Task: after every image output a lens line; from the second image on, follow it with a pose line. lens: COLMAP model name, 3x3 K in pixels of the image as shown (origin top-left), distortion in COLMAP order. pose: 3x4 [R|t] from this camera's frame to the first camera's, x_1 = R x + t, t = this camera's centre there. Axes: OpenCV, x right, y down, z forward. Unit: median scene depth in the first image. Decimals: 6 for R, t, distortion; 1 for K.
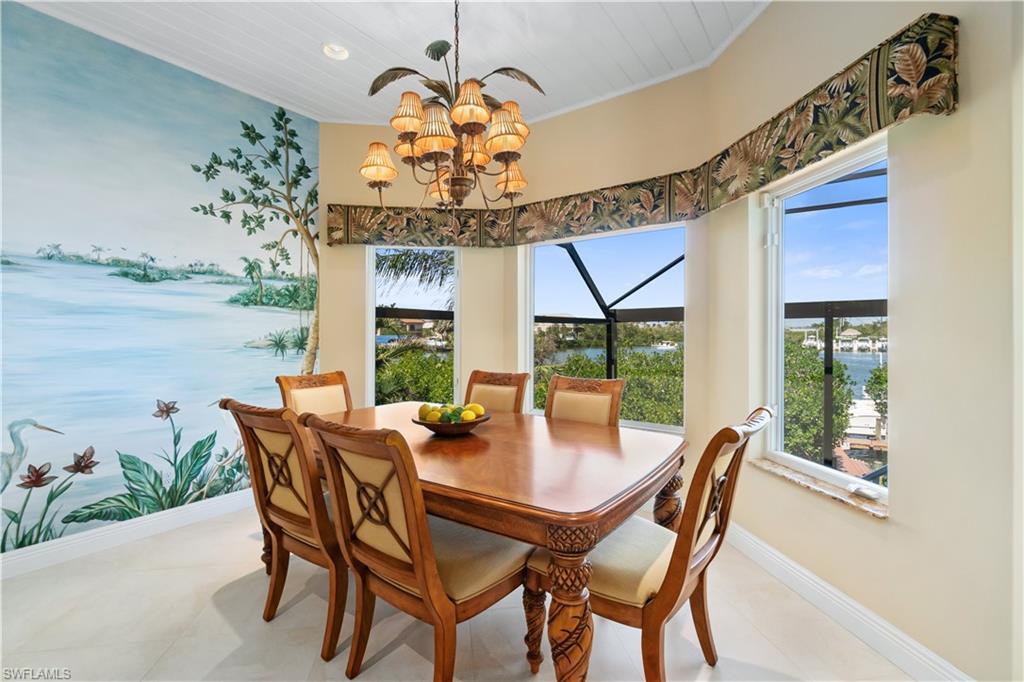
lens RADIAL K [[444.6, 0, 502.3], [0, 444.6, 333.6], [0, 0, 1]] dist [-0.000869, -0.000071]
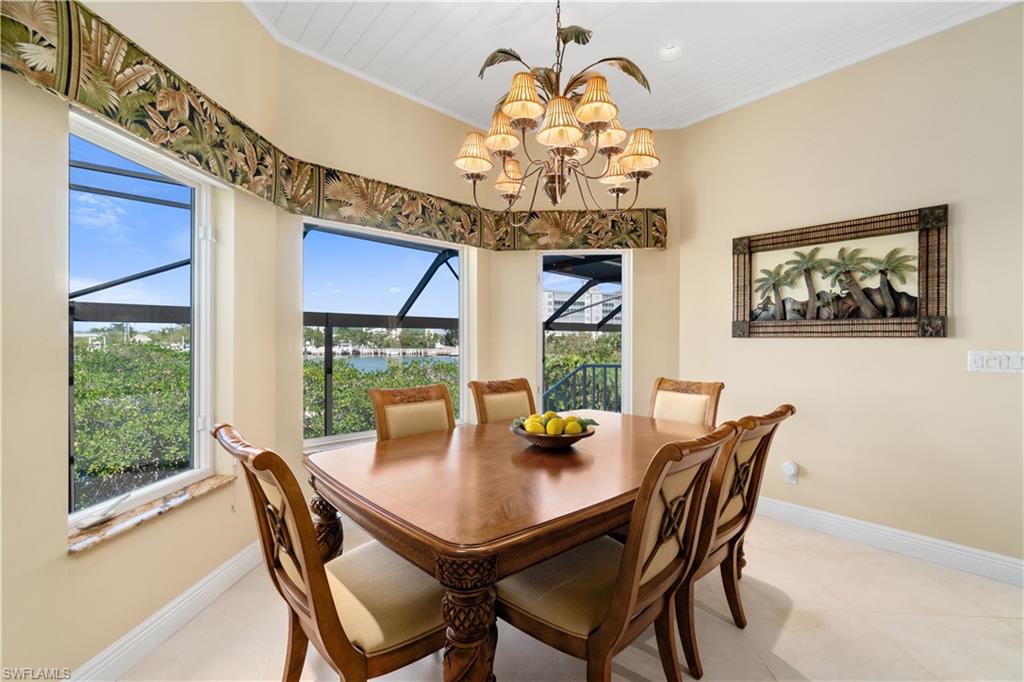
lens RADIAL K [[446.9, 0, 512.0], [0, 446.9, 341.0], [0, 0, 1]] dist [0.000863, 0.000004]
pose [[0.187482, 0.002126, 0.982266, -0.690158], [-0.004842, 0.999988, -0.001240, 0.003818], [-0.982256, -0.004524, 0.187490, 0.594973]]
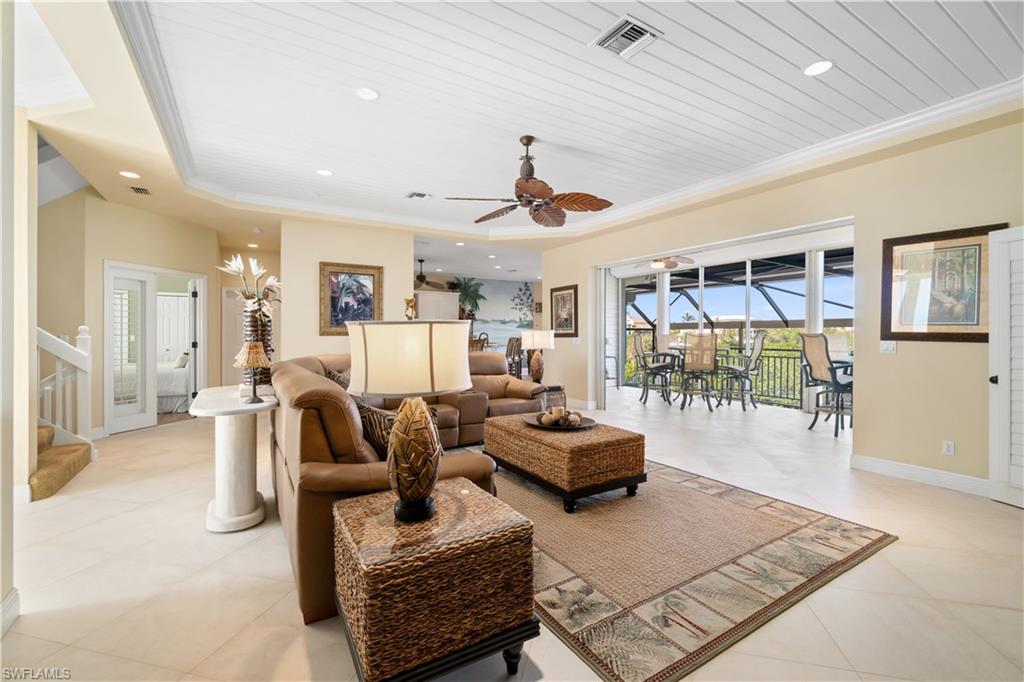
lens RADIAL K [[442.0, 0, 513.5], [0, 442.0, 337.0], [0, 0, 1]] dist [-0.000444, -0.000061]
pose [[0.934391, 0.004123, -0.356224, 0.939981], [-0.002611, 0.999985, 0.004726, 0.009633], [0.356238, -0.003486, 0.934389, -3.120649]]
